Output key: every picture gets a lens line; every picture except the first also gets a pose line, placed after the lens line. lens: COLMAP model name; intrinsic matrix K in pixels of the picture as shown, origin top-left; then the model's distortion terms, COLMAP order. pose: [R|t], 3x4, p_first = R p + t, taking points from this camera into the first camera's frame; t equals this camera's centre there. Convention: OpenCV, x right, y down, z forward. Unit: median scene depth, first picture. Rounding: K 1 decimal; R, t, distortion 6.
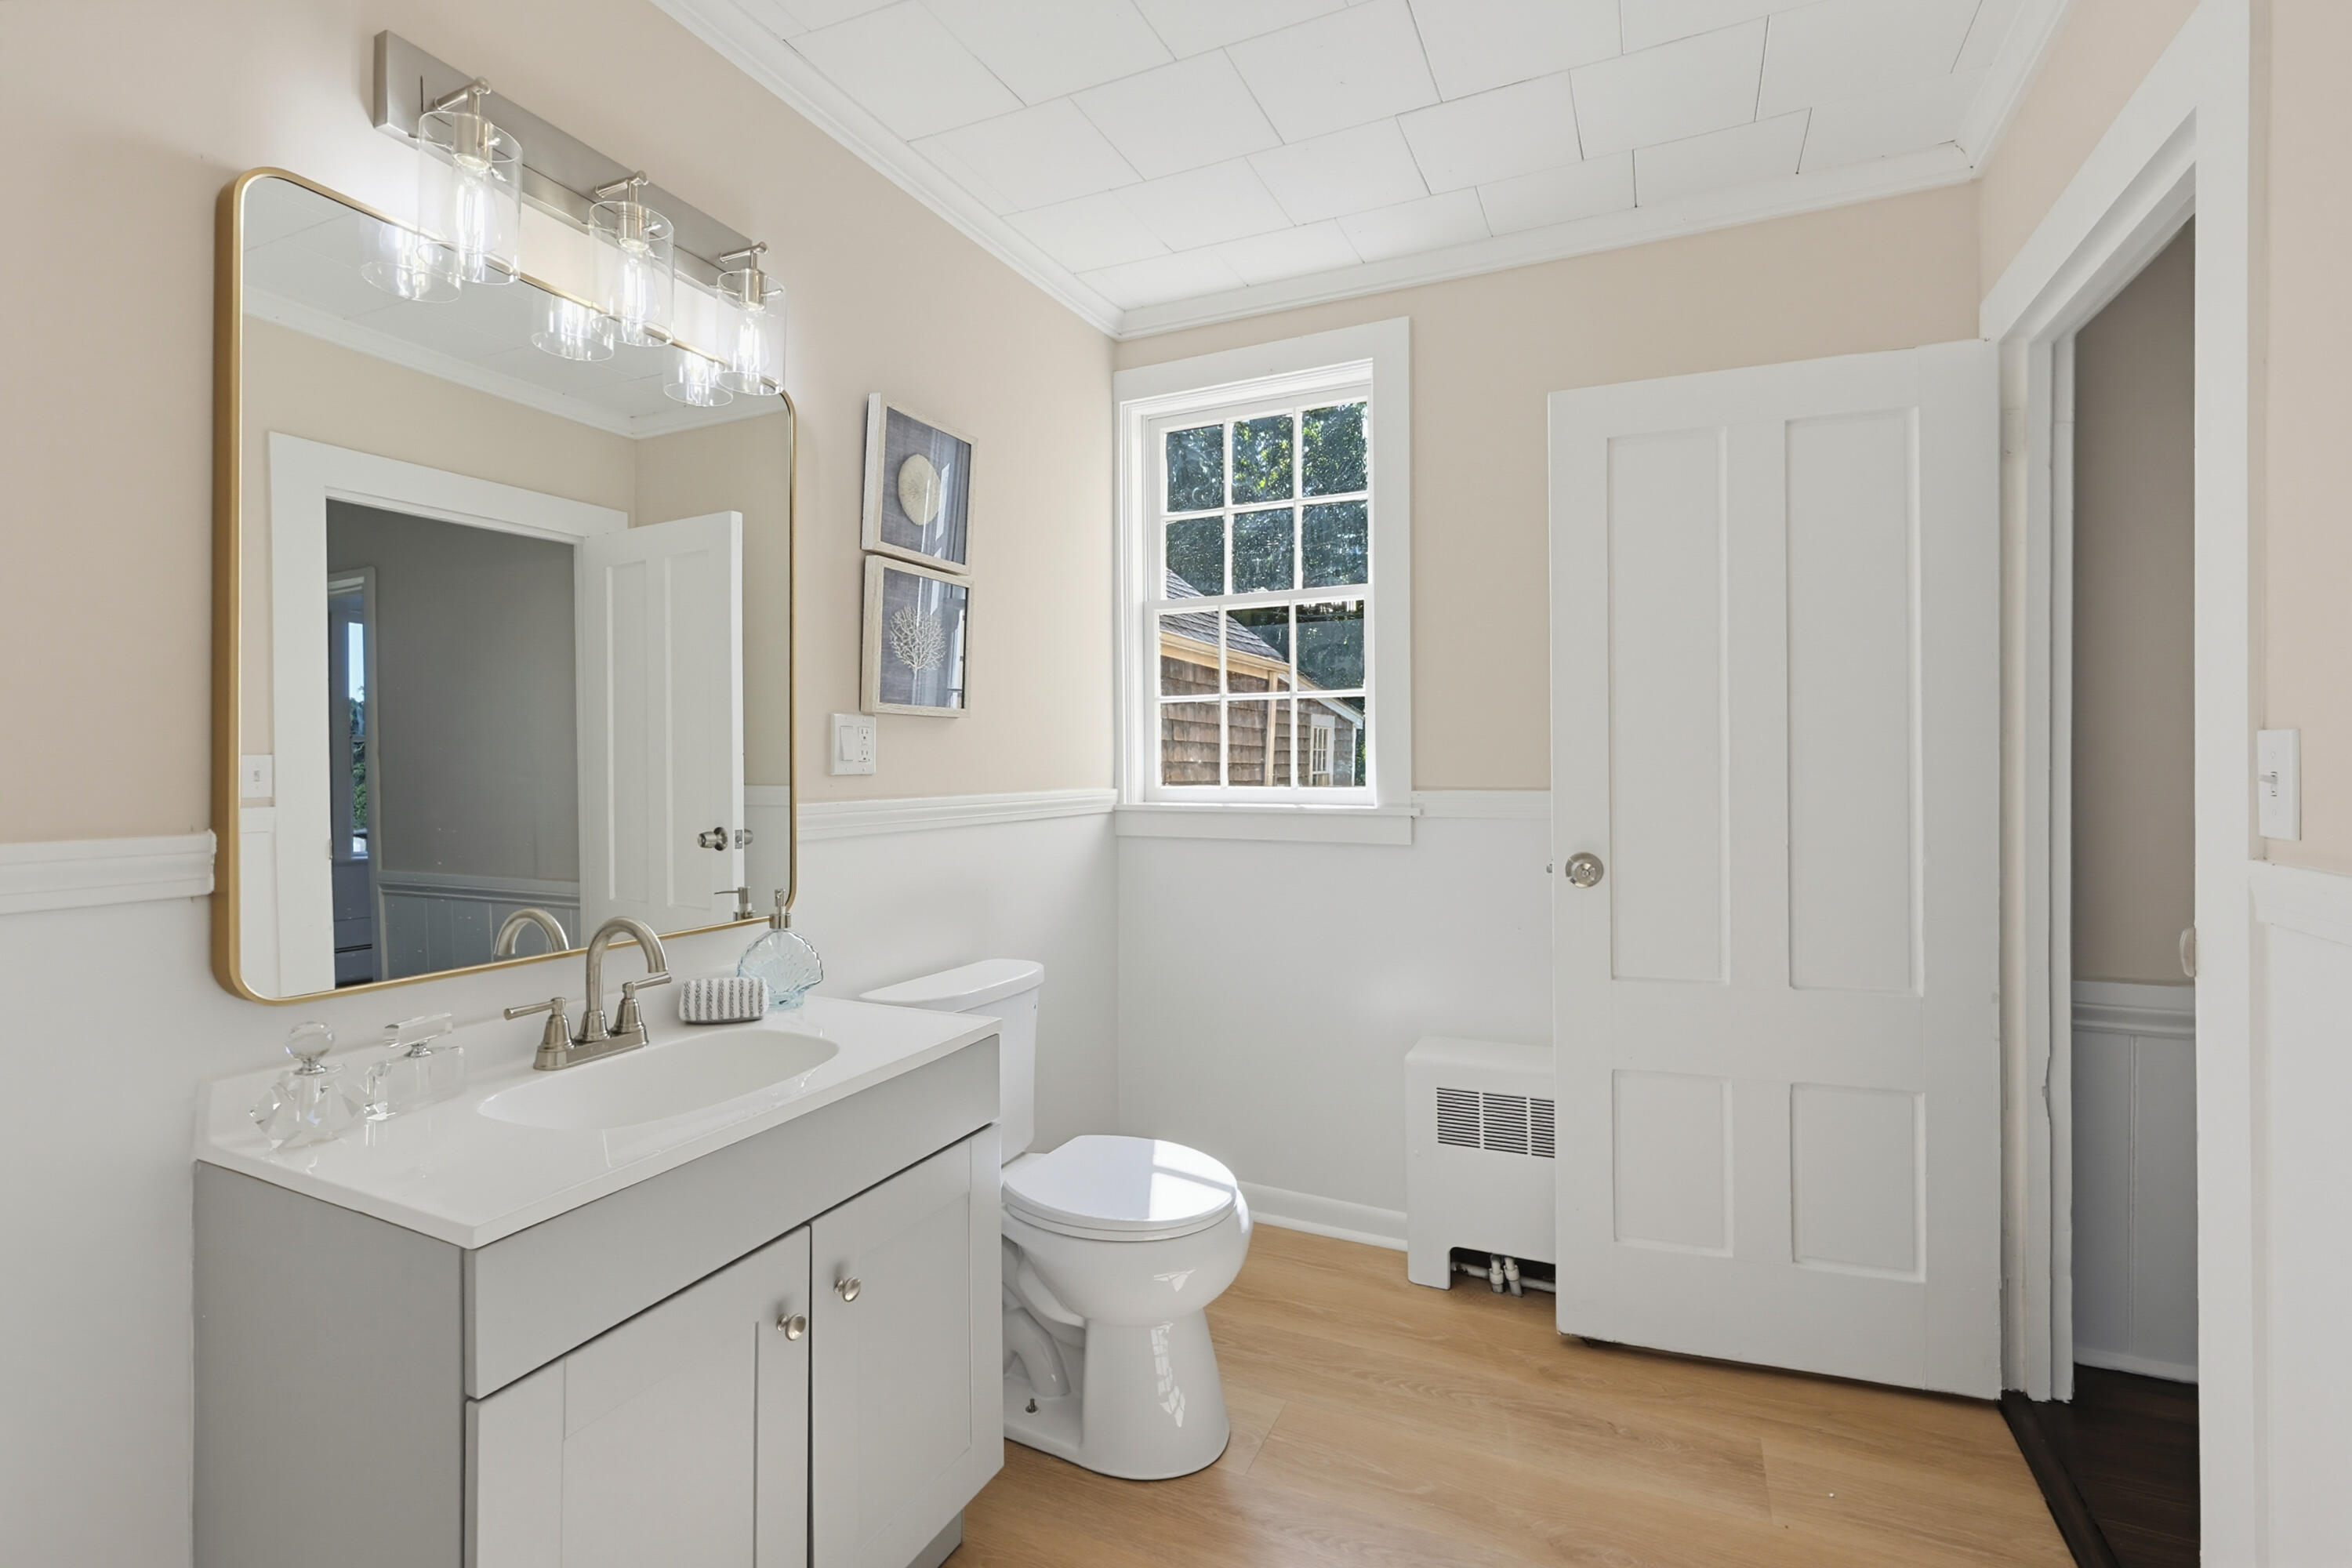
lens RADIAL K [[1011.8, 0, 1175.5], [0, 1011.8, 767.3], [0, 0, 1]] dist [0.033065, -0.000023]
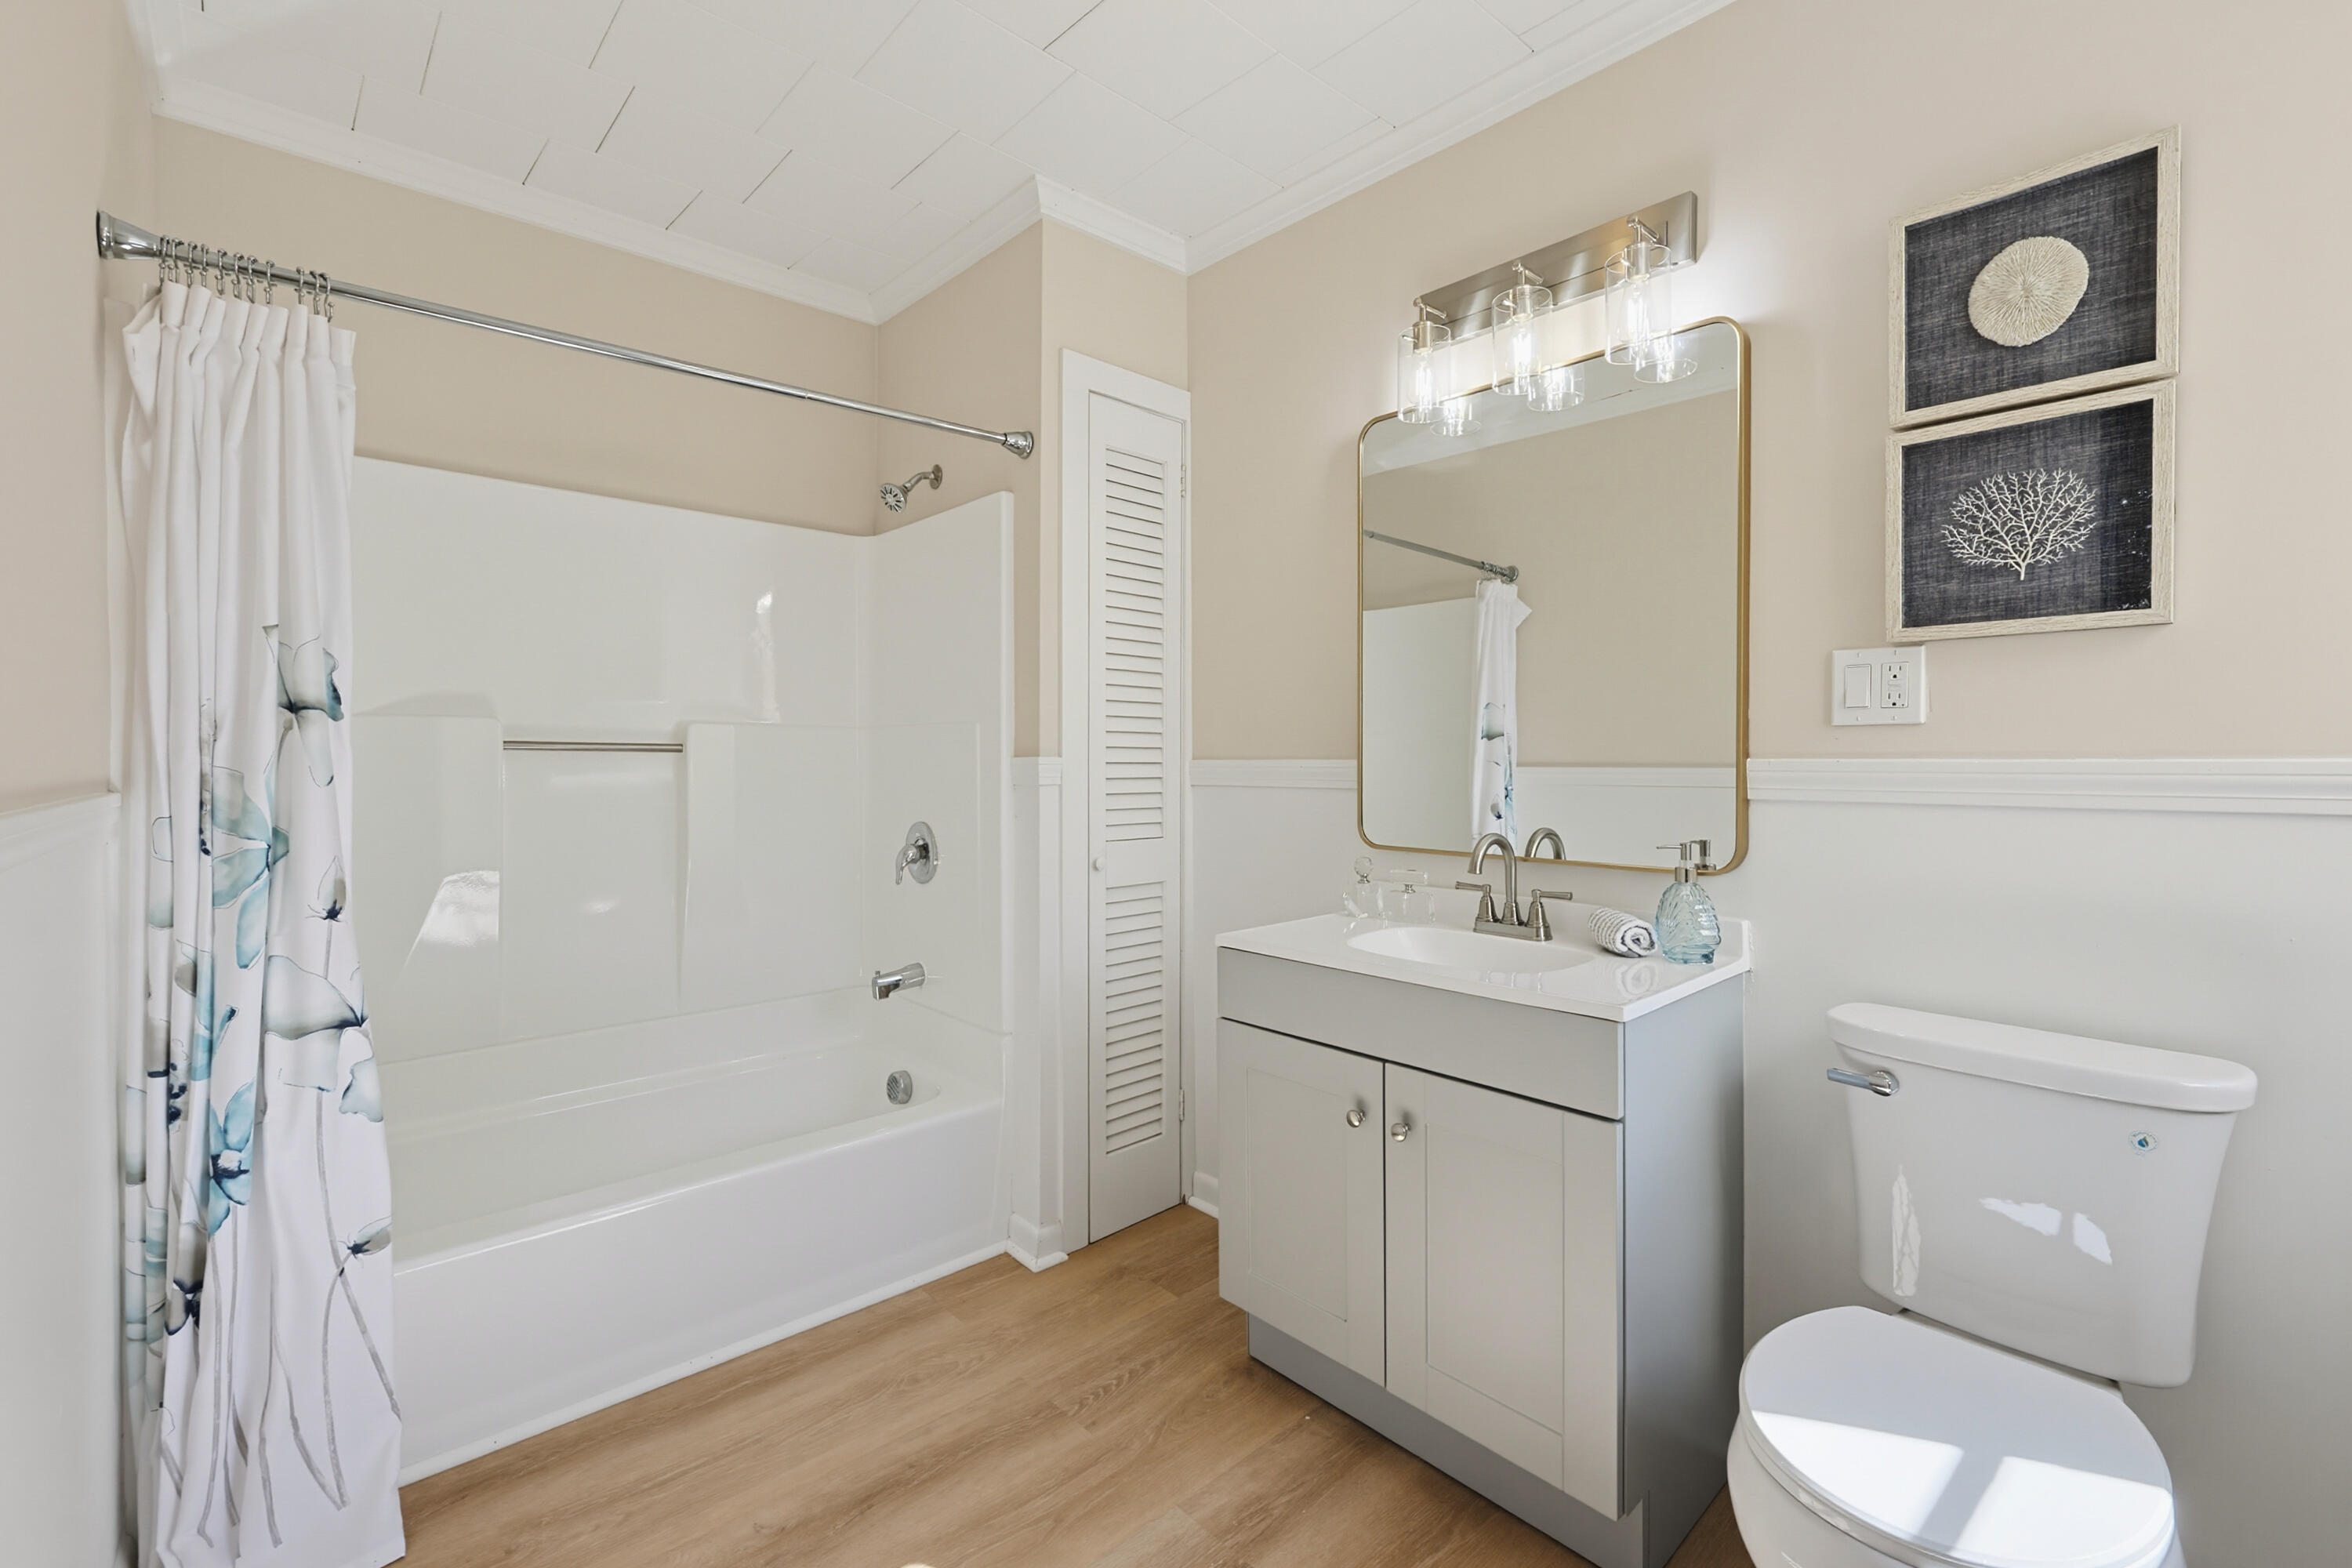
lens RADIAL K [[1011.8, 0, 1175.5], [0, 1011.8, 767.3], [0, 0, 1]] dist [0.033065, -0.000023]
pose [[-0.360486, 0.010065, -0.932710, 0.648088], [-0.002382, 0.999929, 0.011711, 0.032968], [0.932762, 0.006444, -0.360436, 0.819565]]
